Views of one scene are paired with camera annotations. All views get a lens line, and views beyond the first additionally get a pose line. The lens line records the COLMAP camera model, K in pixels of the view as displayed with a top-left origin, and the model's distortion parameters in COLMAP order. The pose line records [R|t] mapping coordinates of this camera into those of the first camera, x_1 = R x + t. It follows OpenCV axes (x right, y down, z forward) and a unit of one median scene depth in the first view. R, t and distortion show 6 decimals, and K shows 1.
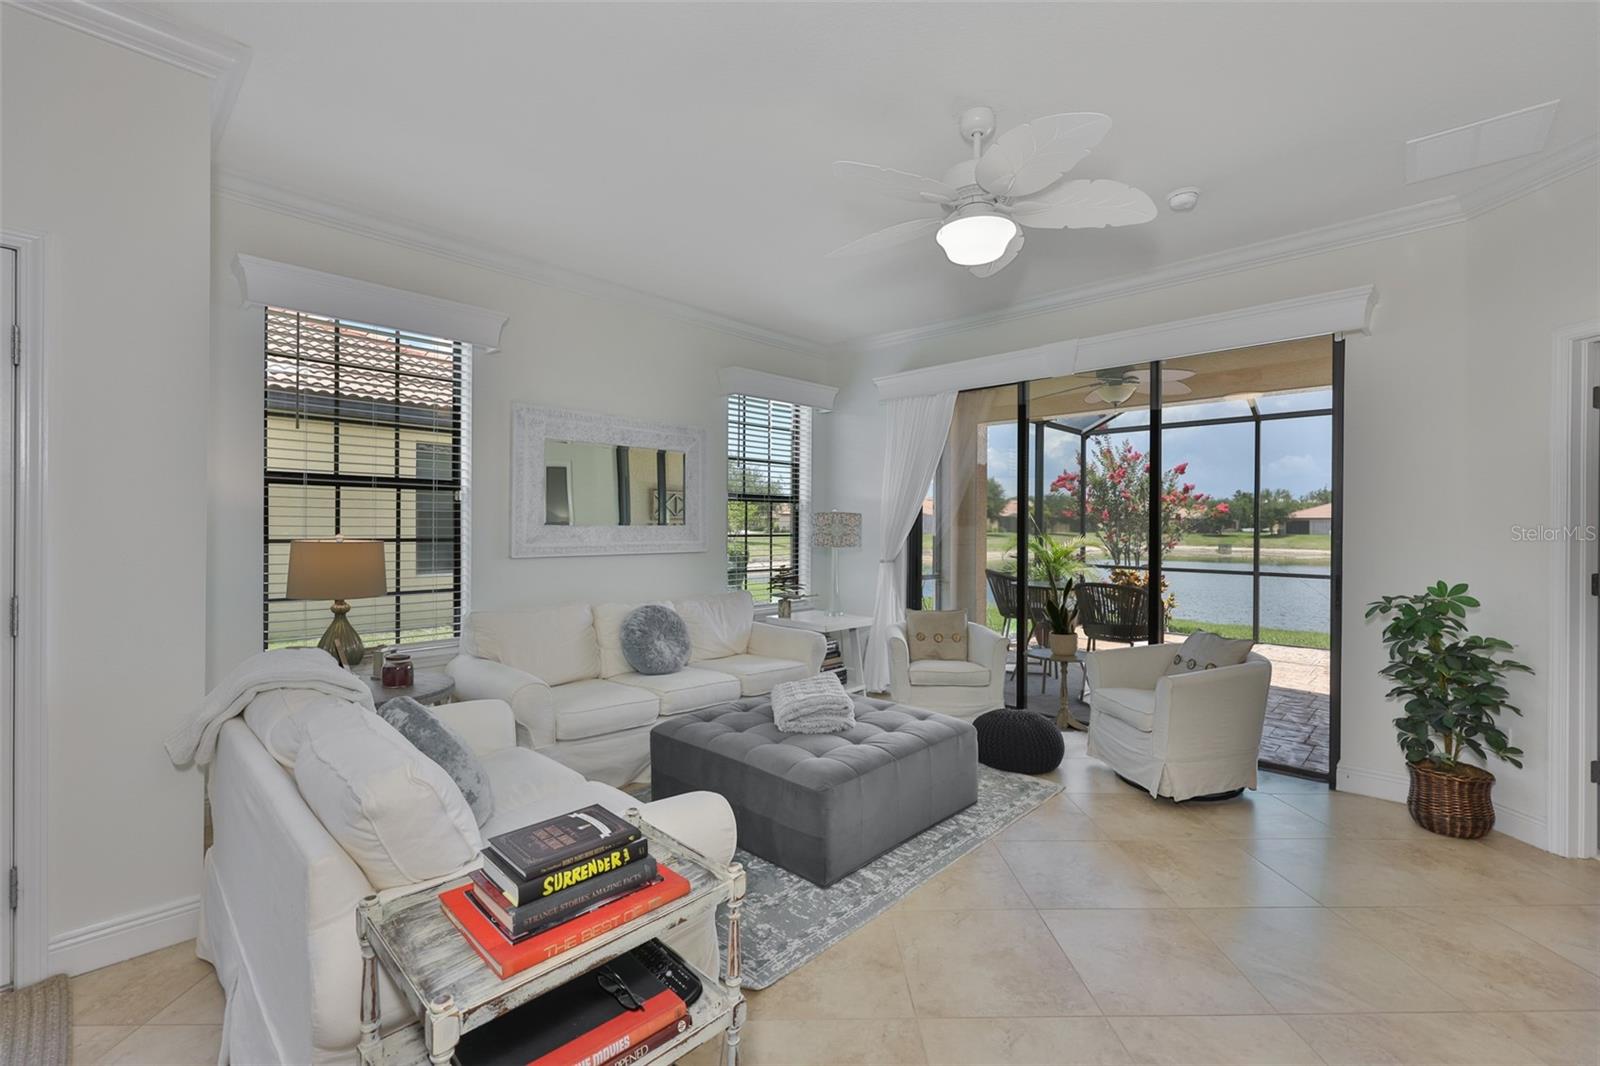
lens RADIAL K [[676.7, 0, 818.1], [0, 676.7, 526.6], [0, 0, 1]] dist [-0.000906, 0.000137]
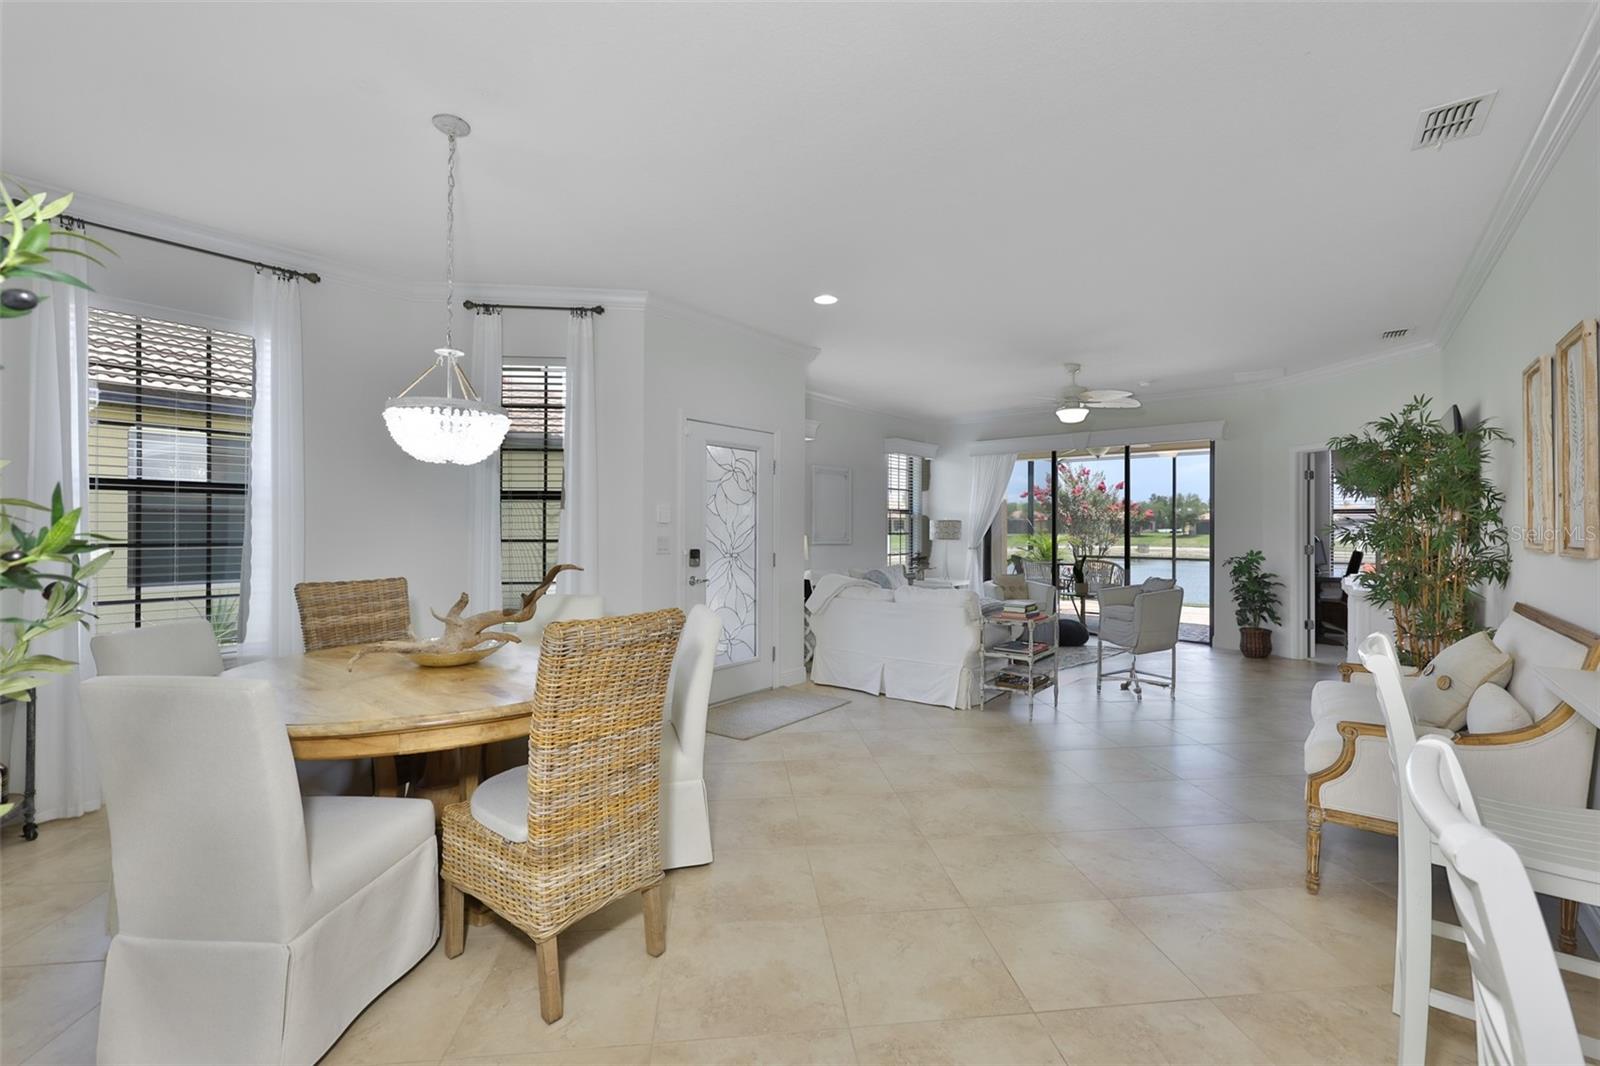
lens RADIAL K [[686.9, 0, 800.0], [0, 686.9, 533.0], [0, 0, 1]] dist [-0.023644, -0.000007]
pose [[0.996965, -0.004403, 0.077725, -0.704177], [0.003959, 0.999975, 0.005871, 0.000997], [-0.077749, -0.005545, 0.996958, -1.045743]]
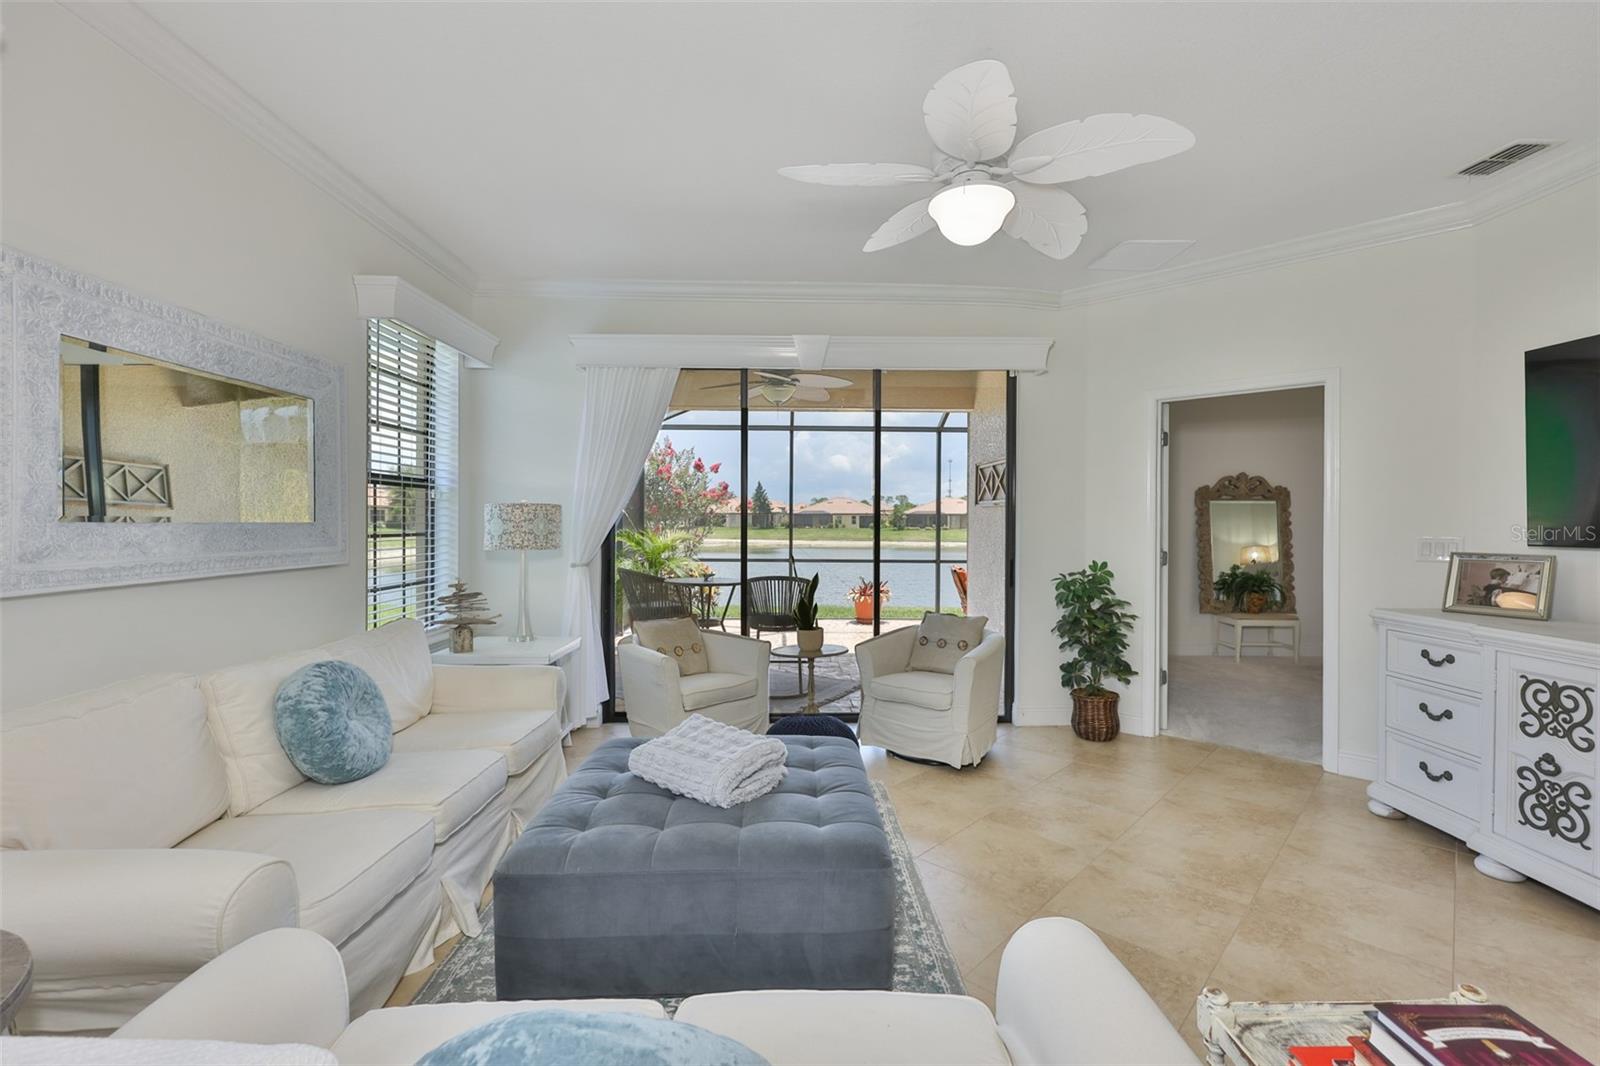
lens RADIAL K [[680.8, 0, 805.5], [0, 680.8, 525.3], [0, 0, 1]] dist [0.000344, -0.000081]
pose [[0.712999, -0.006587, 0.701134, -0.413182], [0.001366, 0.999967, 0.008006, -0.003466], [-0.701164, -0.004751, 0.712984, 0.352275]]
